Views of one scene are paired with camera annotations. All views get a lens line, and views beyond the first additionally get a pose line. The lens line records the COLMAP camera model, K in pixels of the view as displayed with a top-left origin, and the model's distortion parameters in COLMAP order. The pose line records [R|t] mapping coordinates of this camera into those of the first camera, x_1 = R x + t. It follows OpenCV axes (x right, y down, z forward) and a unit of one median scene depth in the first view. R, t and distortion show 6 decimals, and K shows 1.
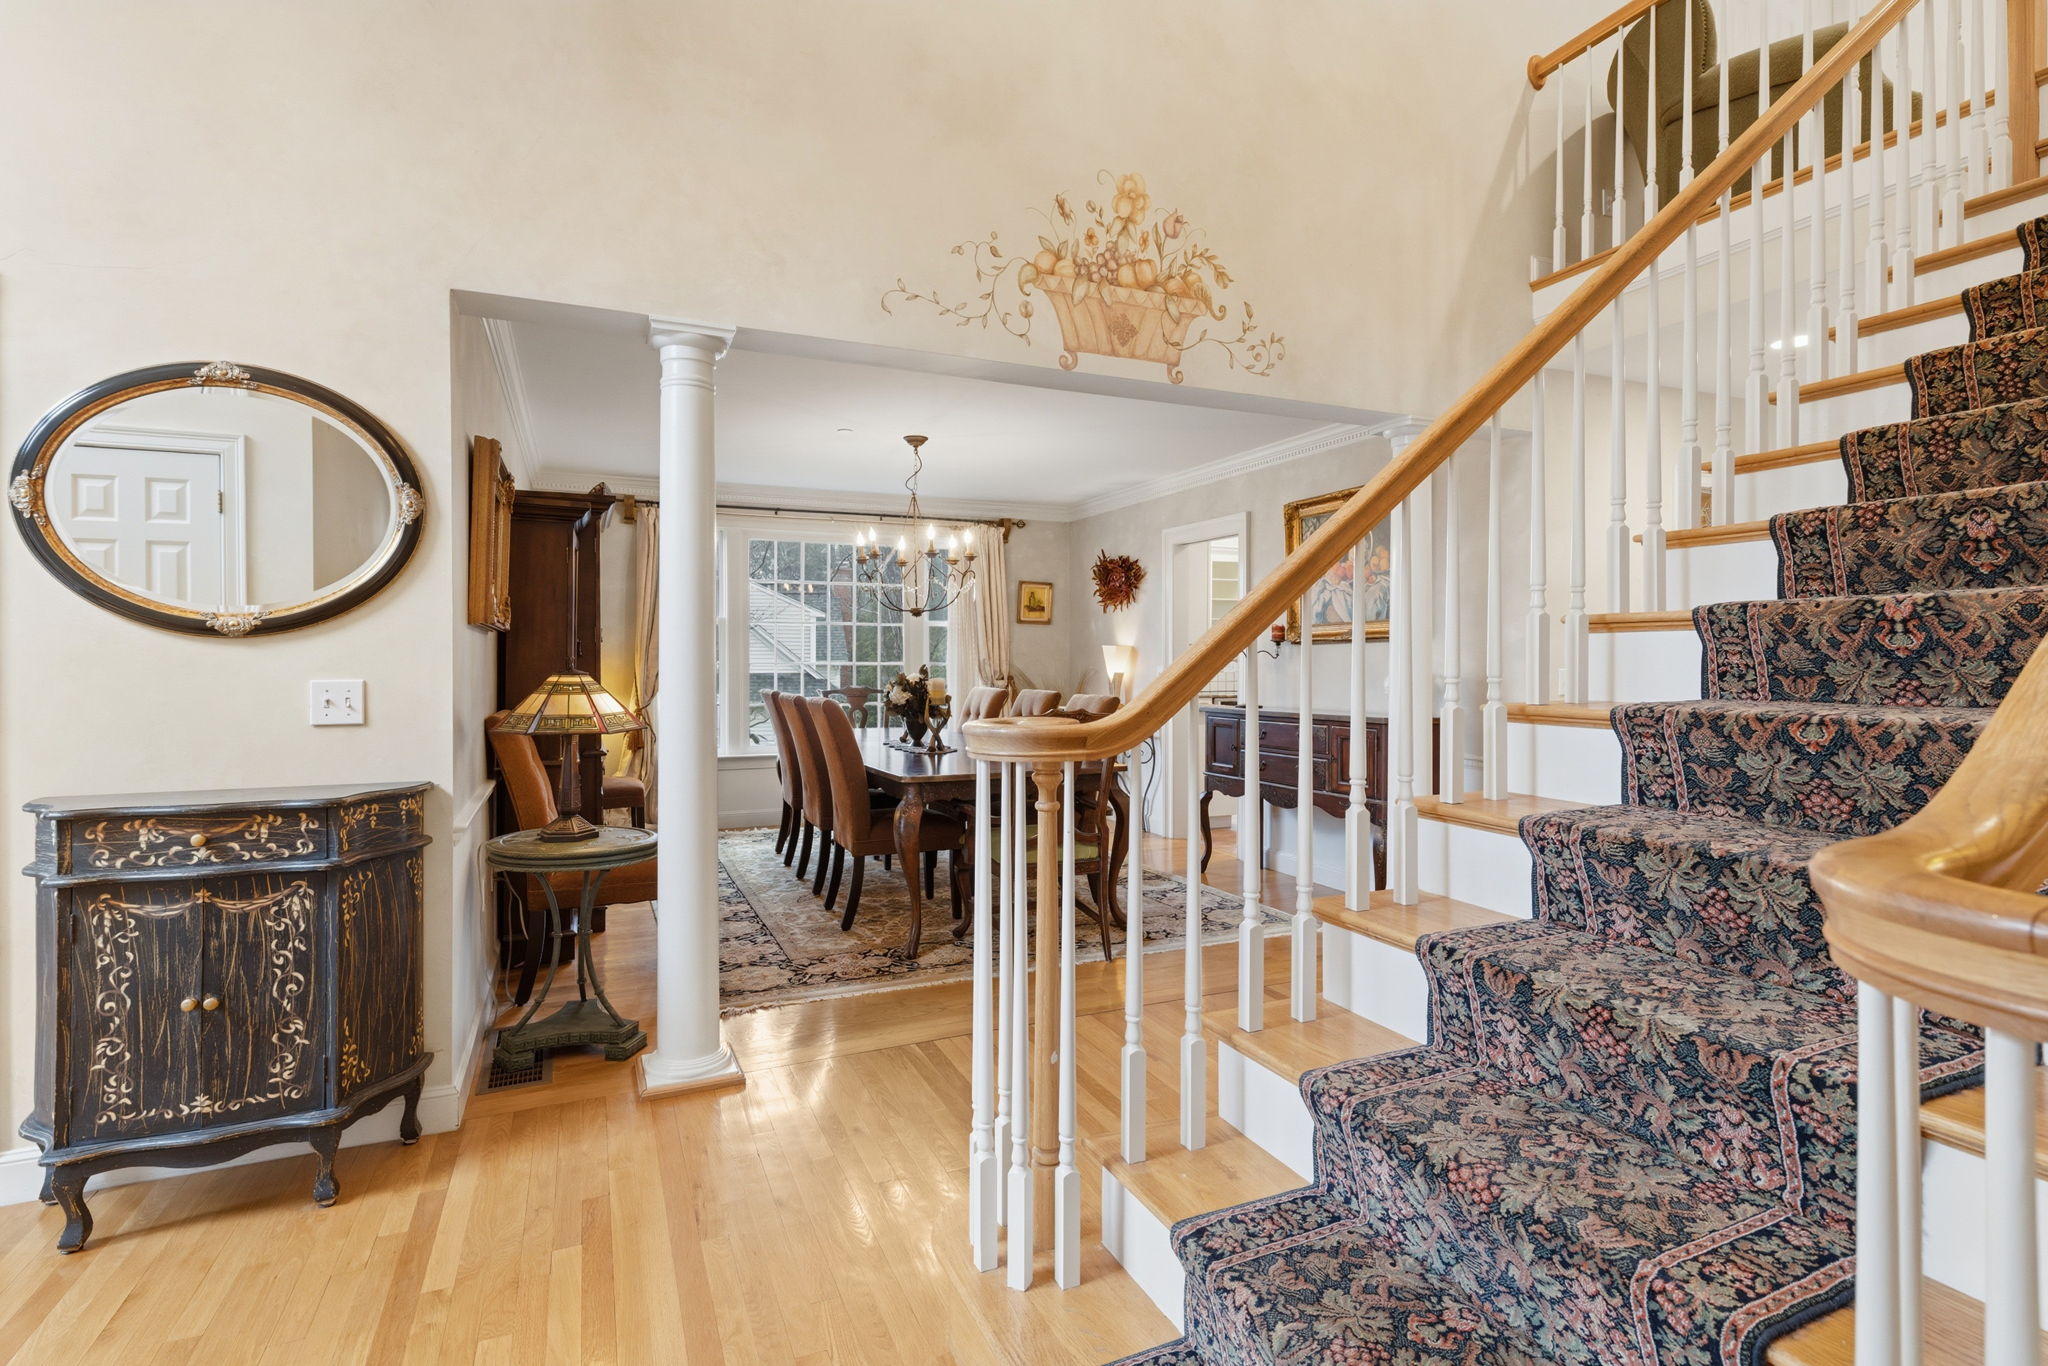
lens RADIAL K [[1000.8, 0, 1029.4], [0, 1000.8, 662.3], [0, 0, 1]] dist [-0.000225, 0.000239]
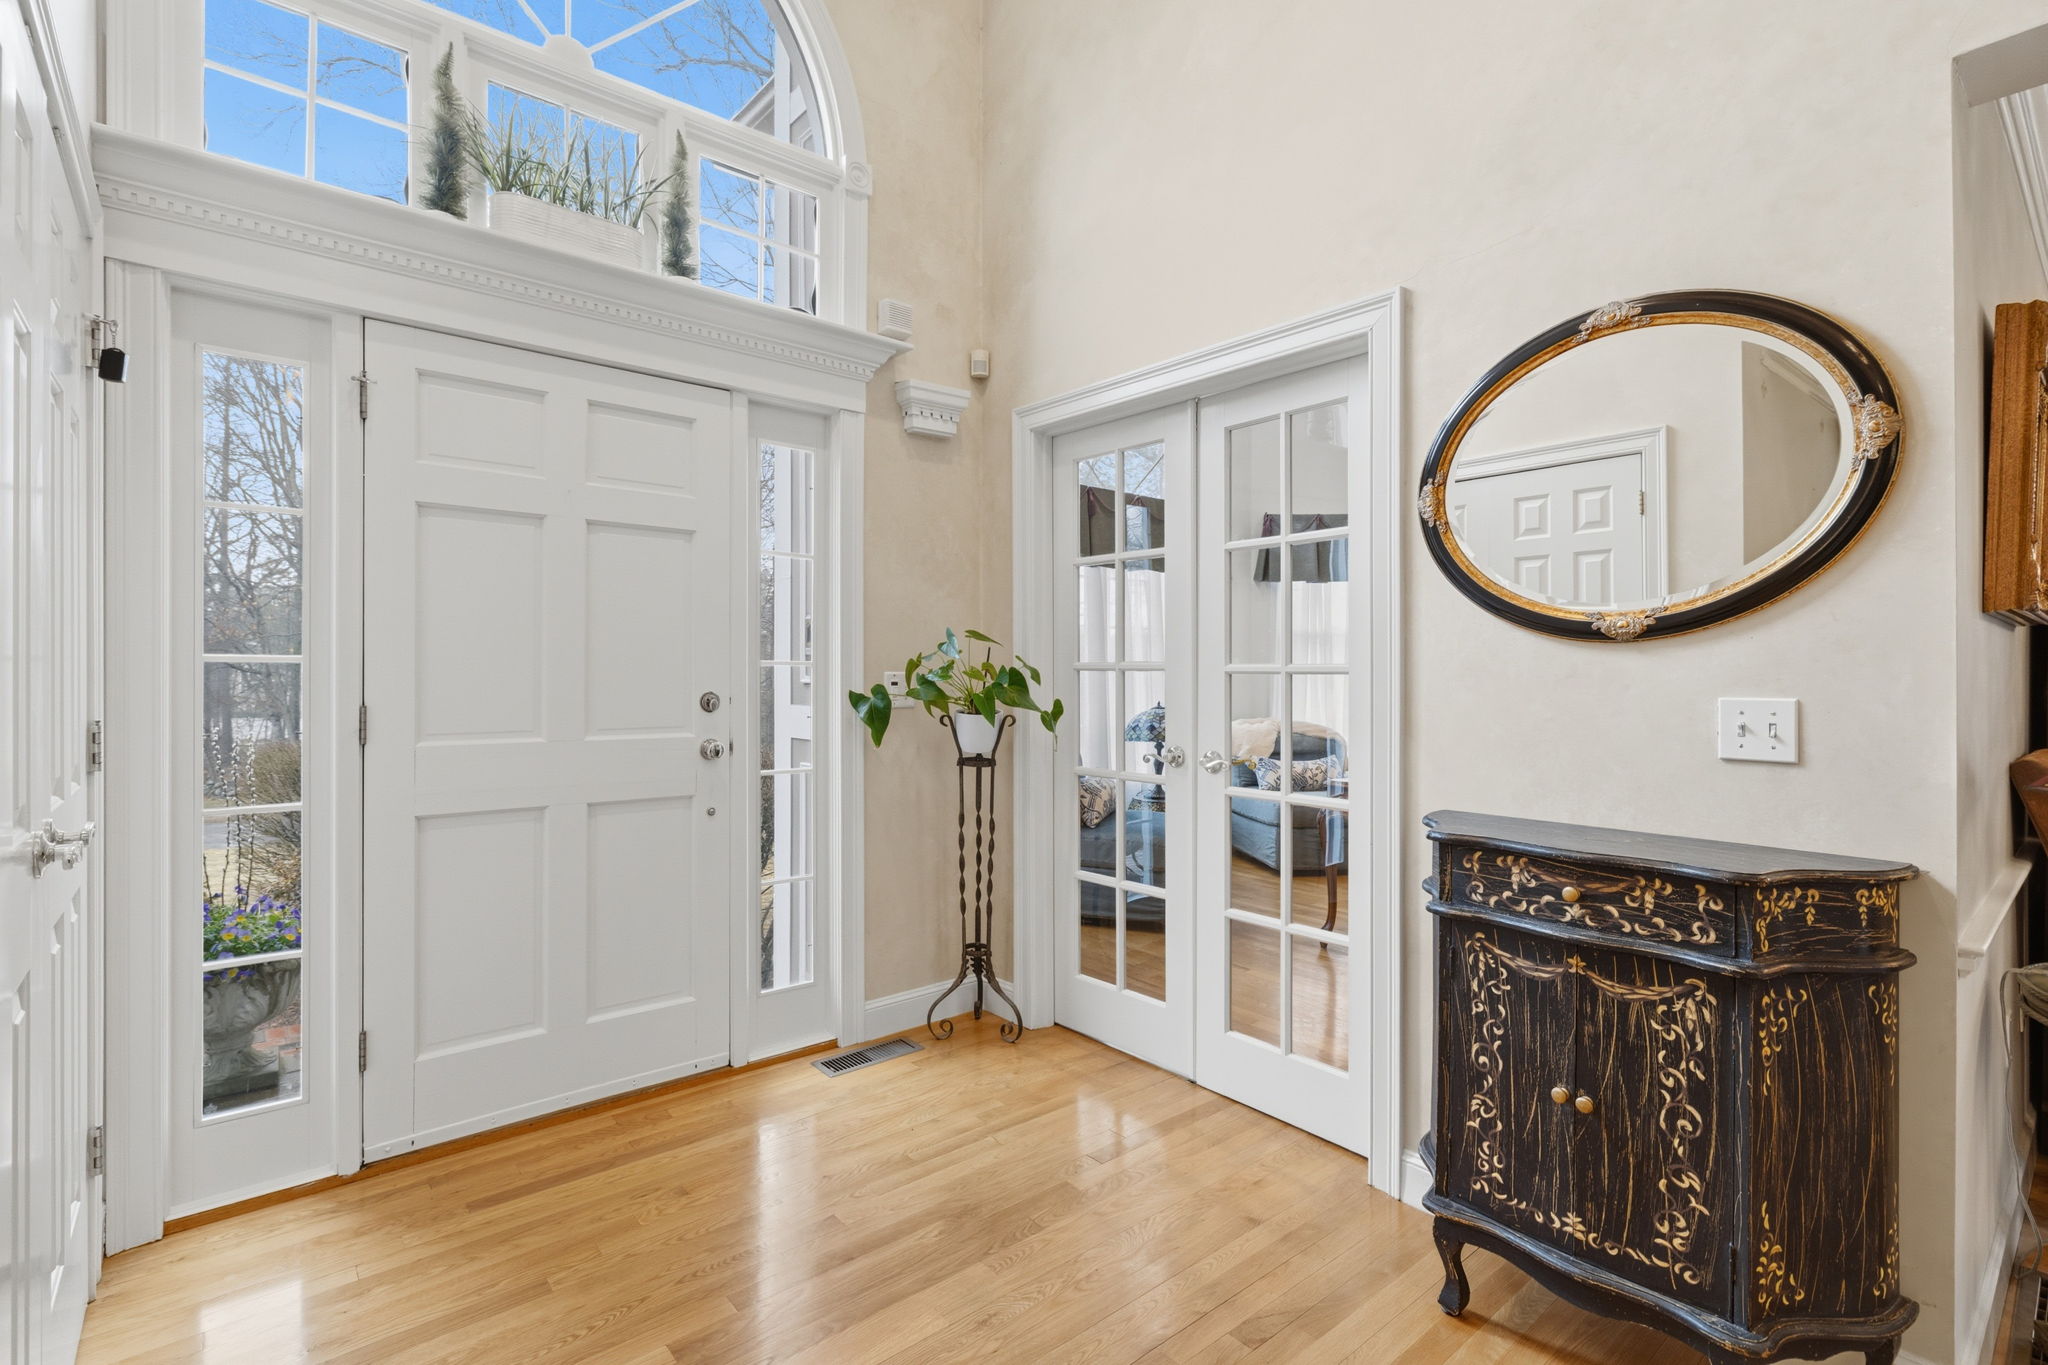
lens RADIAL K [[936.0, 0, 1017.9], [0, 936.0, 669.0], [0, 0, 1]] dist [-0.002098, 0.000617]
pose [[0.271784, -0.001730, -0.962357, -0.220884], [-0.003640, 0.999989, -0.002826, 0.001120], [0.962351, 0.004271, 0.271775, 0.355500]]
